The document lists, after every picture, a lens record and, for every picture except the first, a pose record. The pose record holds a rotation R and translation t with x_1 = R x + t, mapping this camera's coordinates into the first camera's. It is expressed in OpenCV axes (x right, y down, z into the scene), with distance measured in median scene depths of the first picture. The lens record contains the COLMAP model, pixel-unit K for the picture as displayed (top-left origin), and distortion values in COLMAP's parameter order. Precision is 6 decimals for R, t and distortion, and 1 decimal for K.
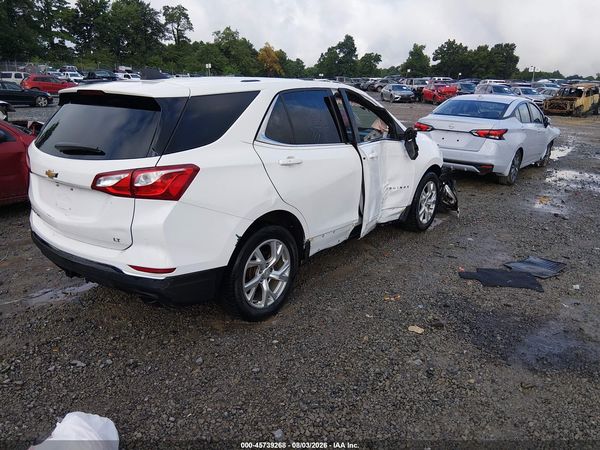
lens RADIAL K [[454.0, 0, 300.0], [0, 454.0, 229.8], [0, 0, 1]] dist [0.073526, -0.126785]
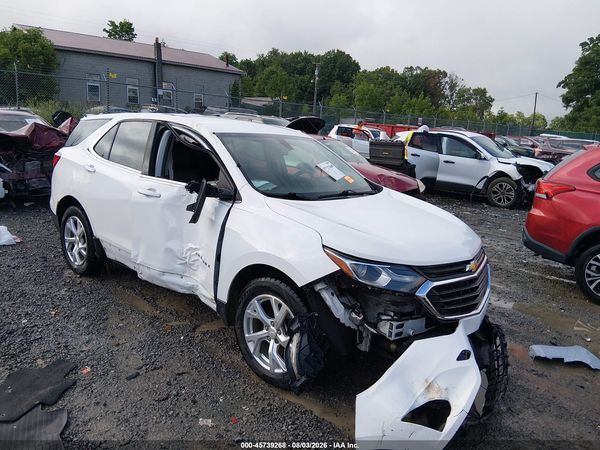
lens RADIAL K [[454.0, 0, 300.0], [0, 454.0, 229.8], [0, 0, 1]] dist [0.073526, -0.126785]
pose [[-0.051375, 0.196623, -0.979132, 1.181291], [-0.364215, 0.909213, 0.201692, -0.440090], [0.929897, 0.366976, 0.024902, 1.461474]]
